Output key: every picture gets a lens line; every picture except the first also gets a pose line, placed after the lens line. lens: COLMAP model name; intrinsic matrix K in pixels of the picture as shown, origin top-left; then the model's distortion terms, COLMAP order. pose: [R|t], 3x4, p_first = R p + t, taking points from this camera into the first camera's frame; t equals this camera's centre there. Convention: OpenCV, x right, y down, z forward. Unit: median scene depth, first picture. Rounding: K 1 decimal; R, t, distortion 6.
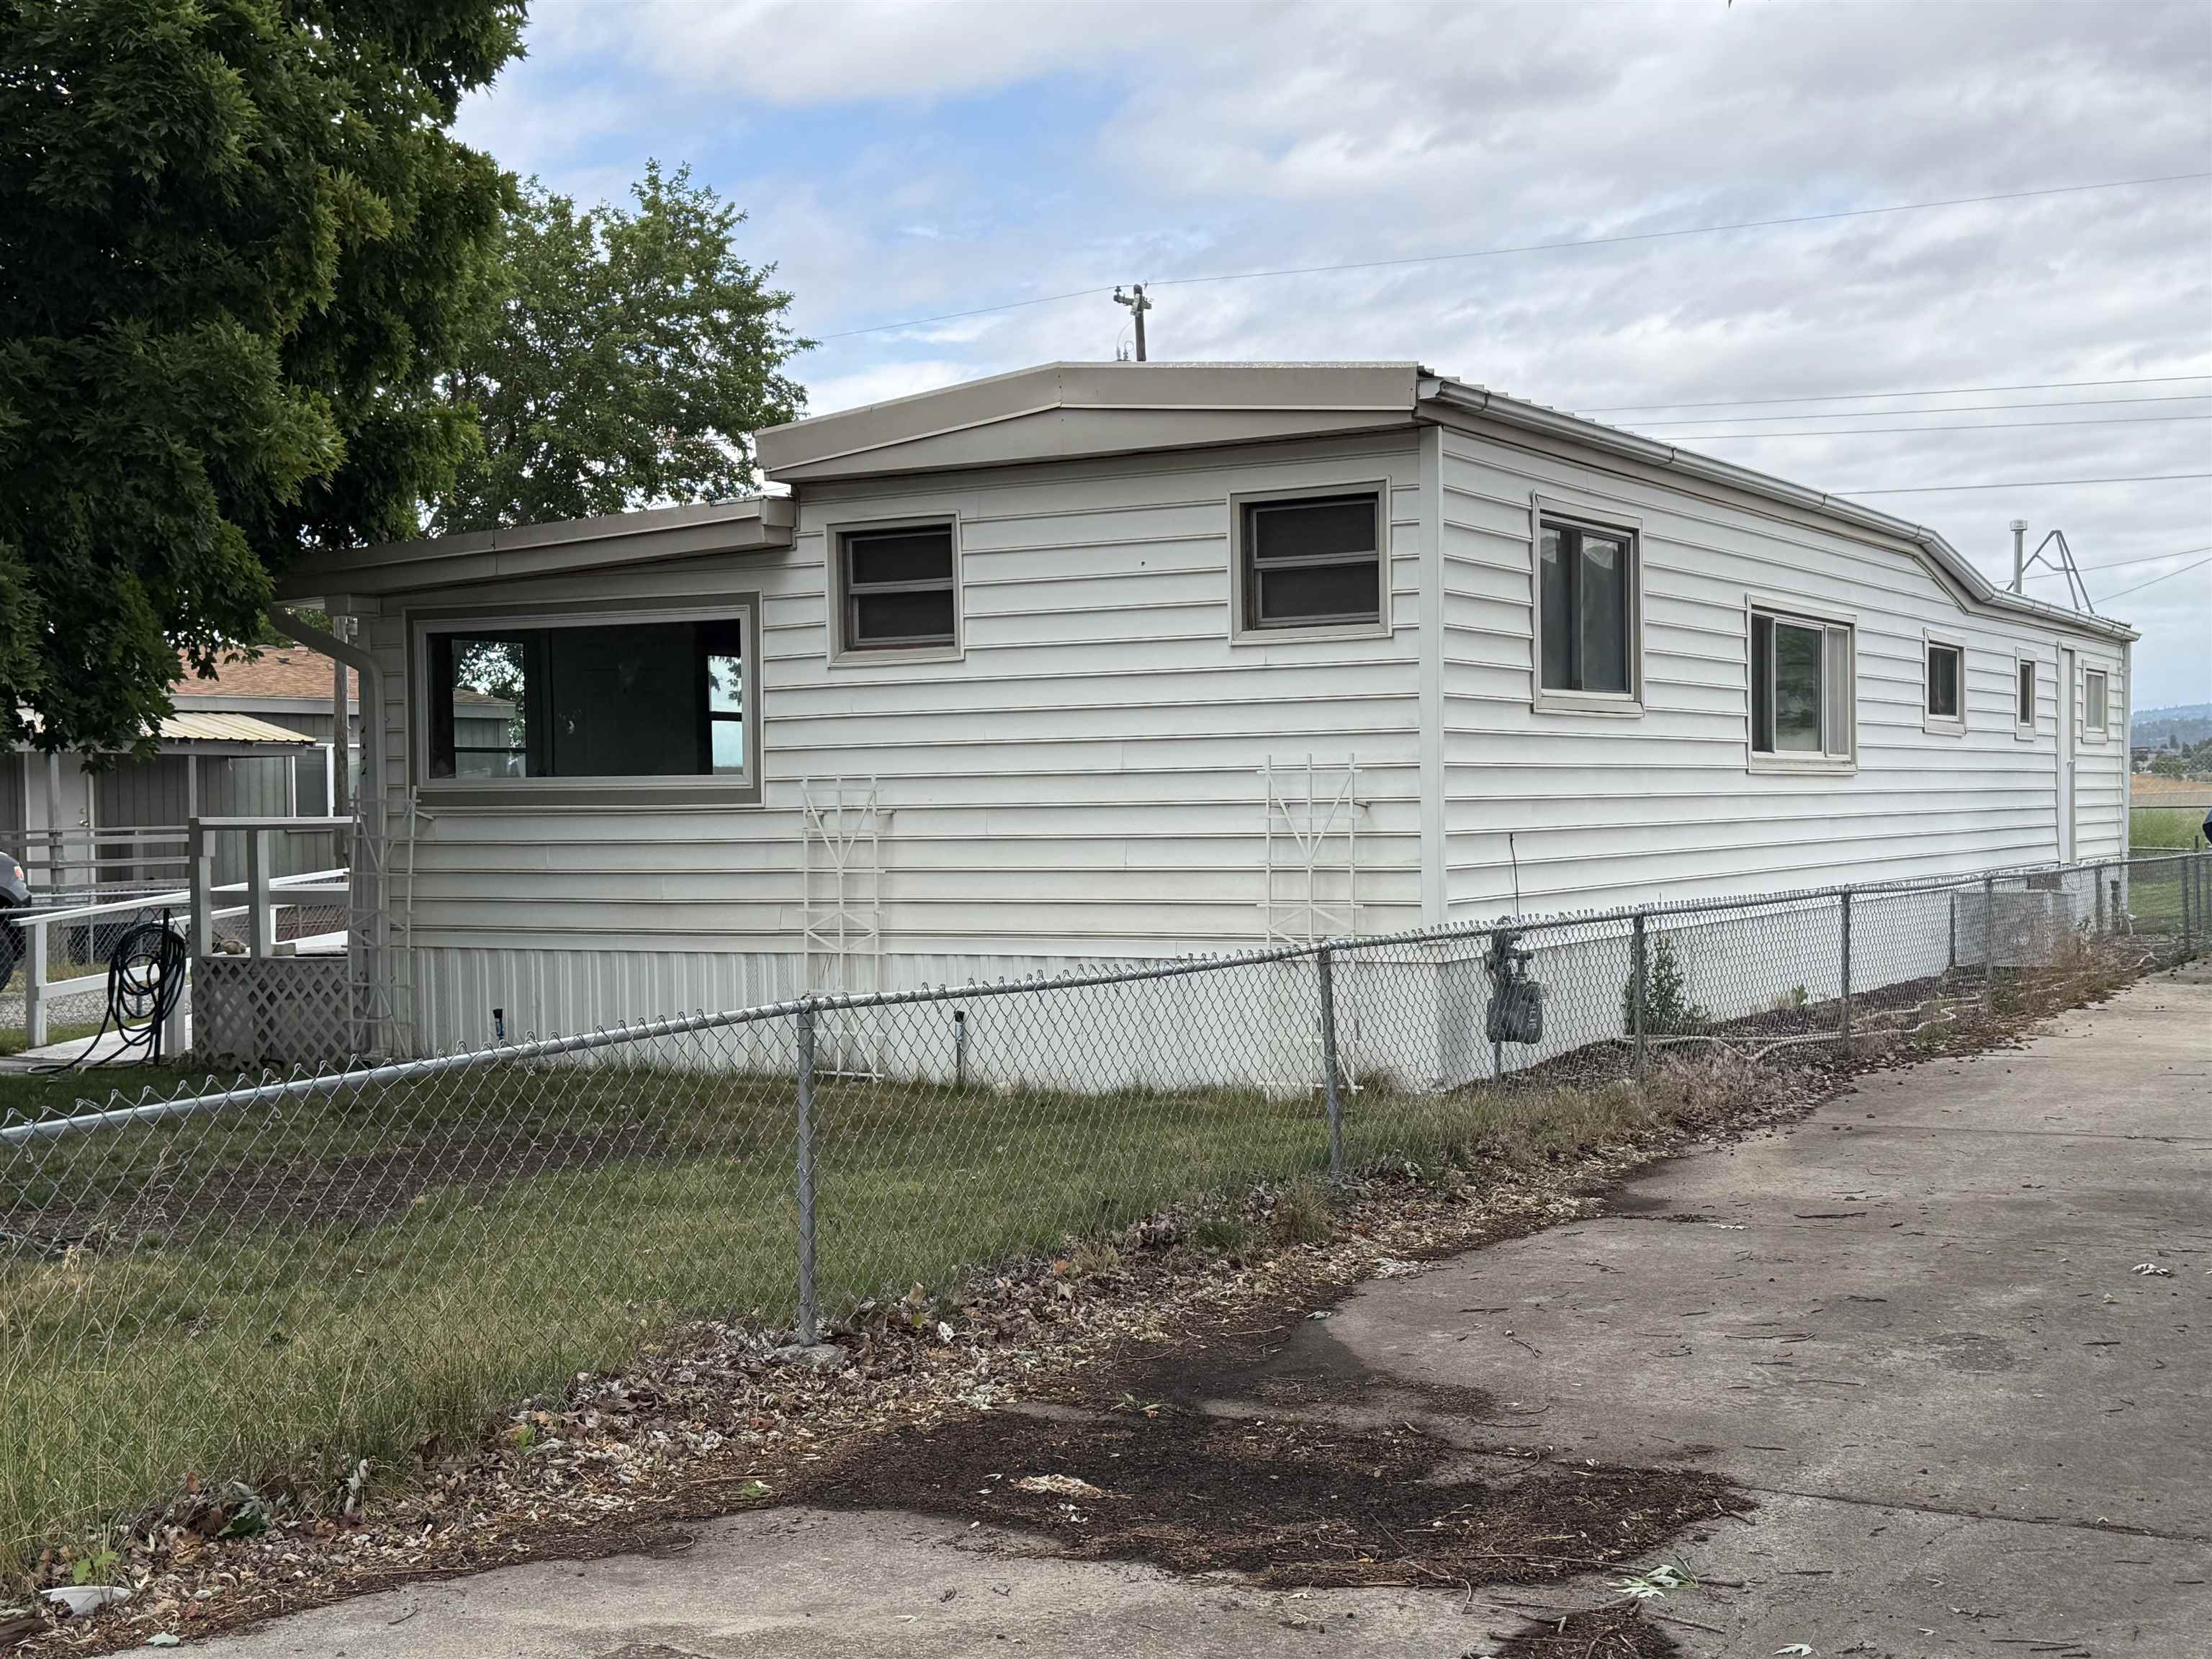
lens RADIAL K [[2831.0, 0, 1116.6], [0, 2831.0, 828.2], [0, 0, 1]] dist [0.084564, 0.000000]
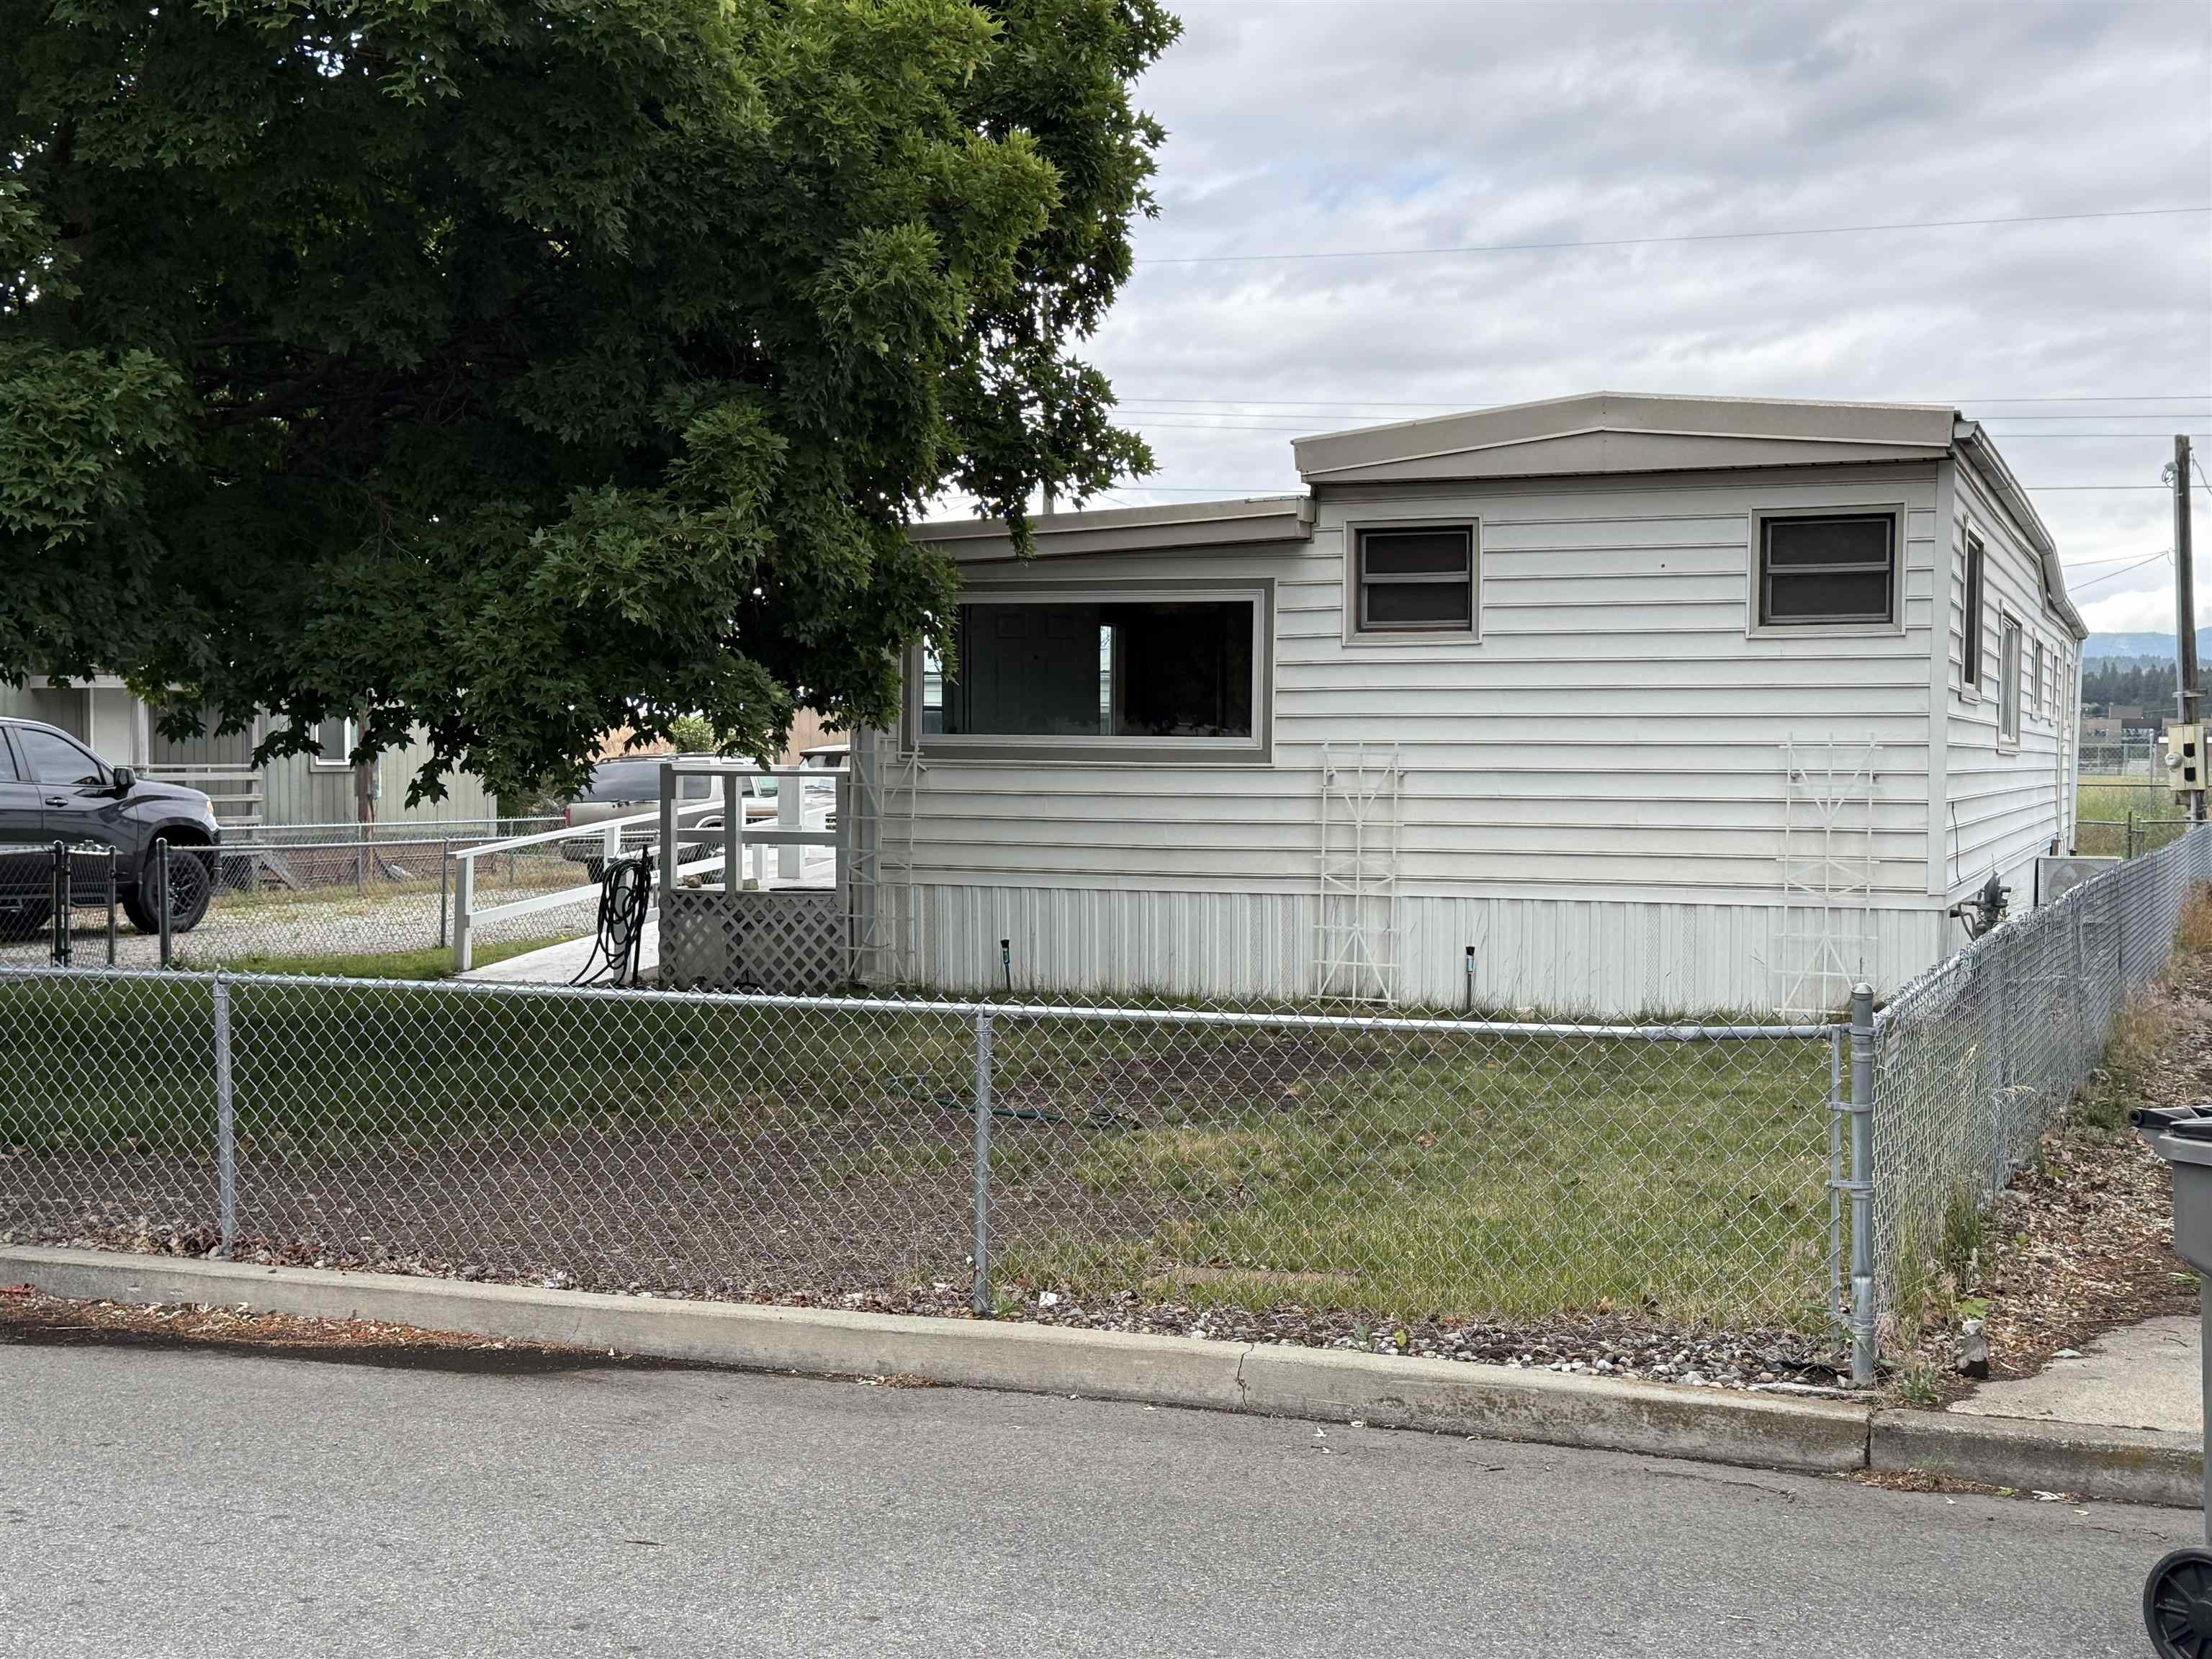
lens RADIAL K [[2831.0, 0, 1097.2], [0, 2831.0, 839.8], [0, 0, 1]] dist [0.084564, 0.000000]
pose [[0.991944, 0.017821, 0.125419, -0.345999], [-0.020249, 0.999631, 0.018107, 0.002943], [-0.125050, -0.020501, 0.991939, -0.128677]]
